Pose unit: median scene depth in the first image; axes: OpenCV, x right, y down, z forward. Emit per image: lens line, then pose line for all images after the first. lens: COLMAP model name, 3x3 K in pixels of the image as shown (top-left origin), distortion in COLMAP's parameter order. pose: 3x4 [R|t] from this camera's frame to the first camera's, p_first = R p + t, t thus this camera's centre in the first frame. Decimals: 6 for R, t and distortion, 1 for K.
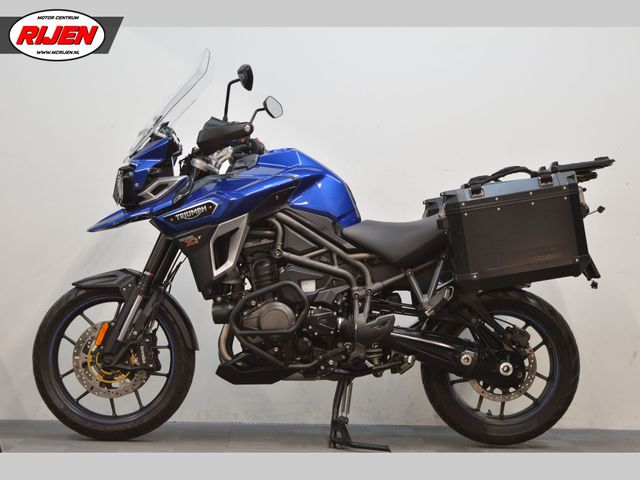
lens RADIAL K [[1459.3, 0, 320.0], [0, 1459.3, 240.0], [0, 0, 1]] dist [0.059627, 0.266612]
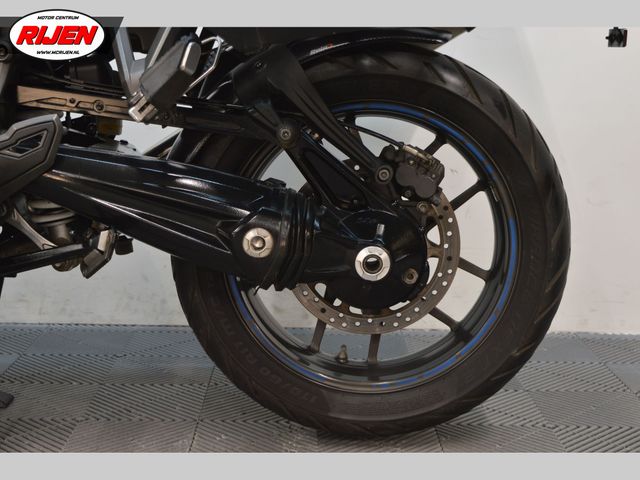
lens RADIAL K [[1104.1, 0, 320.0], [0, 1104.1, 240.0], [0, 0, 1]] dist [0.027329, 0.056864]
pose [[0.999514, 0.005984, -0.030608, 0.119703], [-0.000321, 0.983337, 0.181789, 0.030578], [0.031186, -0.181691, 0.982861, 0.707722]]
